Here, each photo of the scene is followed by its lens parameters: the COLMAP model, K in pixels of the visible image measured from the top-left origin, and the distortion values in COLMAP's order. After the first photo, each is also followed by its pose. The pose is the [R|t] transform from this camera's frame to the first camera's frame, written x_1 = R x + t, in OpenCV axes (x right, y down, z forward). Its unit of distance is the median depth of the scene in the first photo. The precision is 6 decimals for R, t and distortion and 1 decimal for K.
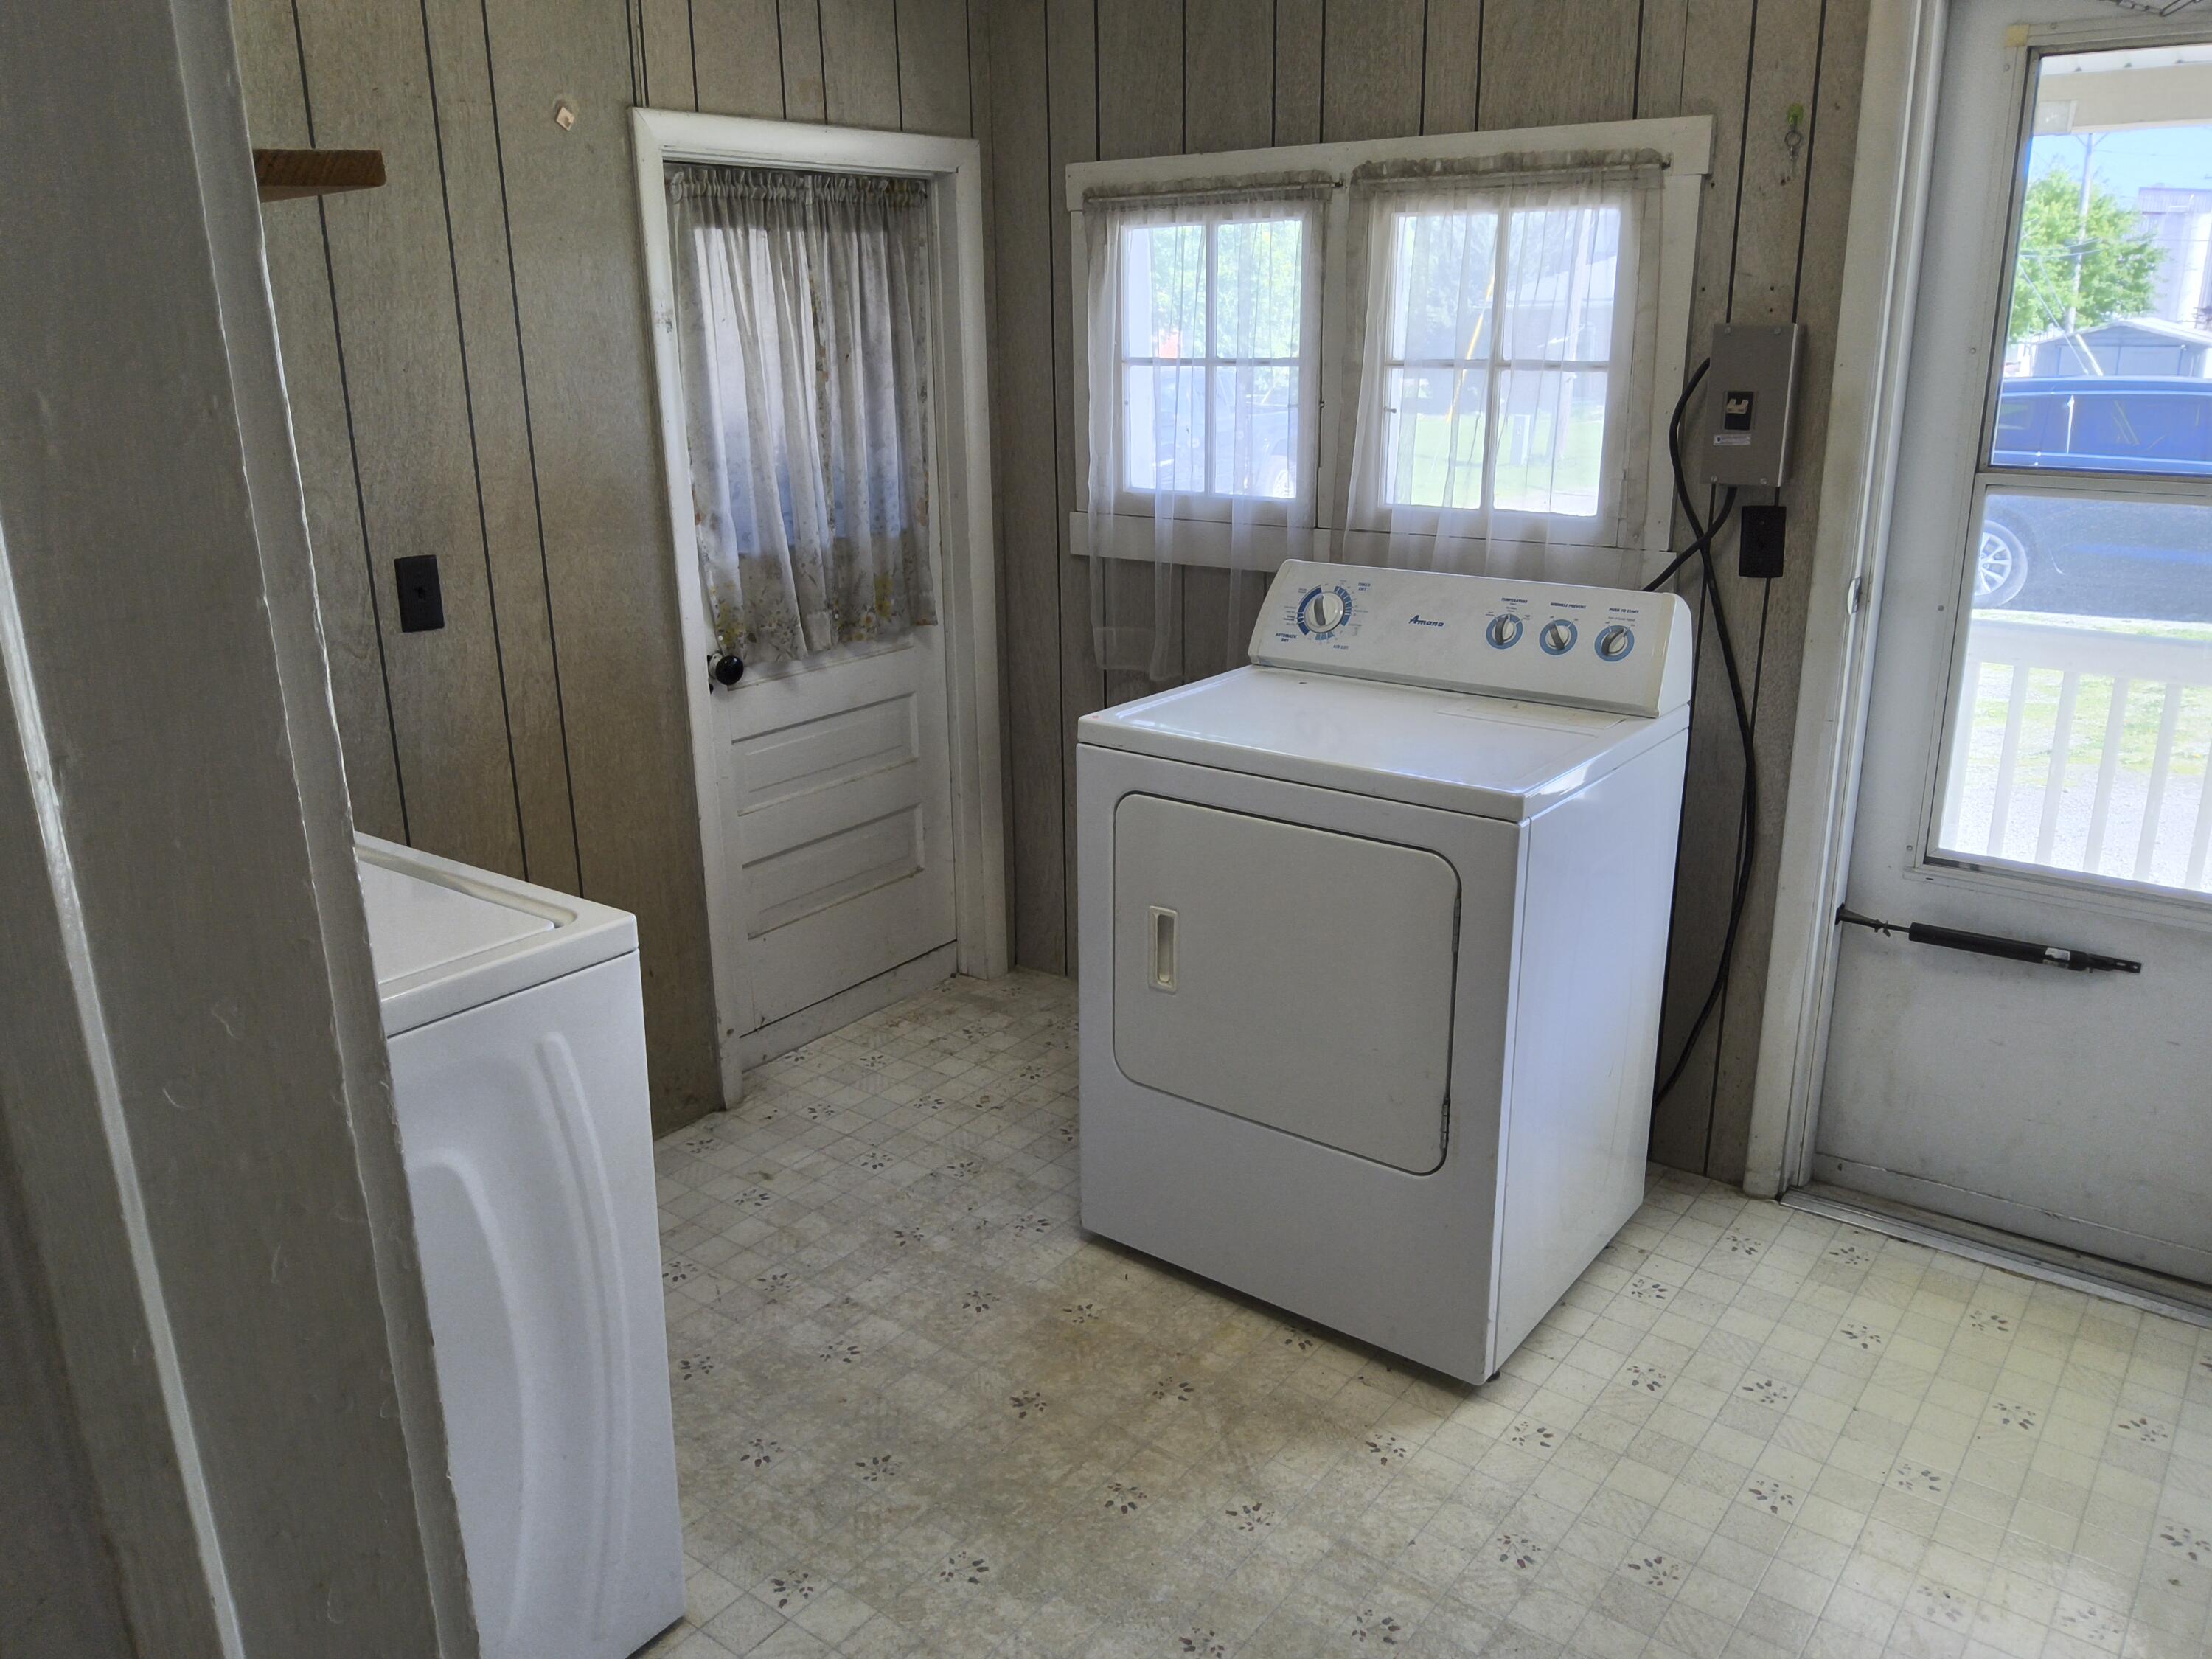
lens RADIAL K [[1710.6, 0, 1121.3], [0, 1710.6, 823.0], [0, 0, 1]] dist [0.035030, -0.057861]
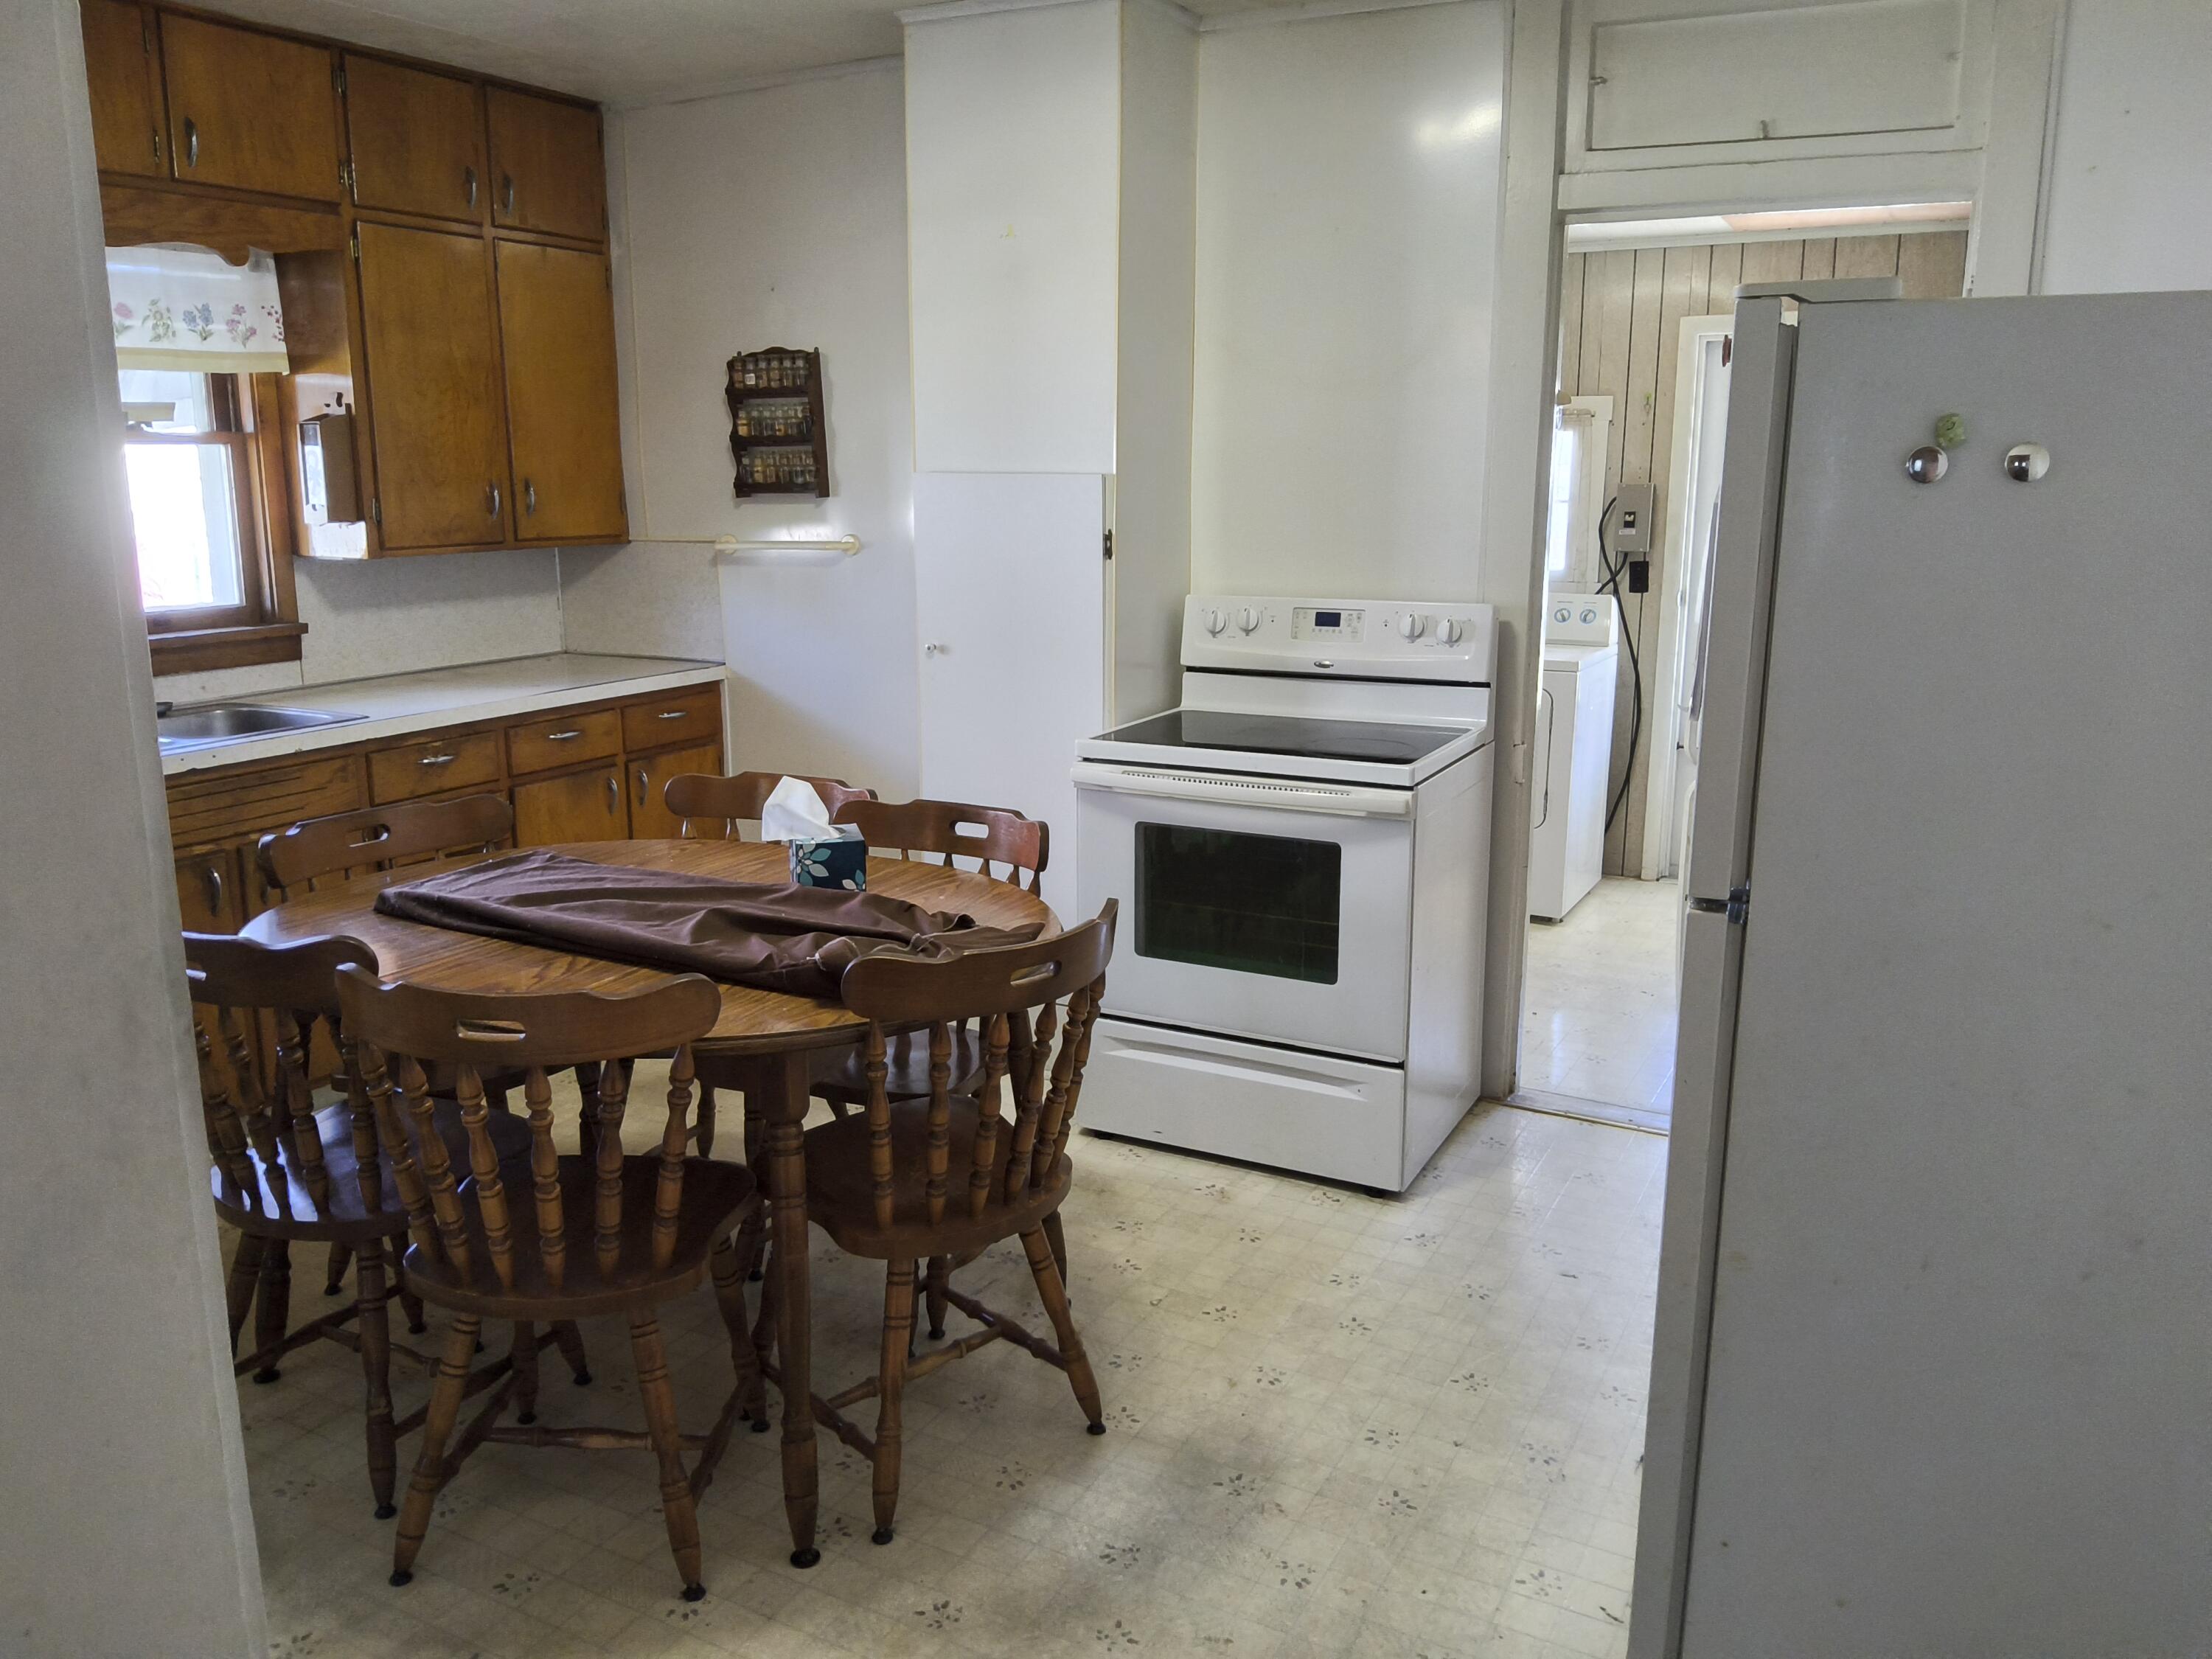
lens RADIAL K [[1710.6, 0, 1094.2], [0, 1710.6, 830.0], [0, 0, 1]] dist [0.035030, -0.057861]
pose [[0.984263, -0.017954, 0.175794, -0.753398], [0.035181, 0.994819, -0.095378, 0.366013], [-0.173171, 0.100062, 0.979796, -1.083530]]
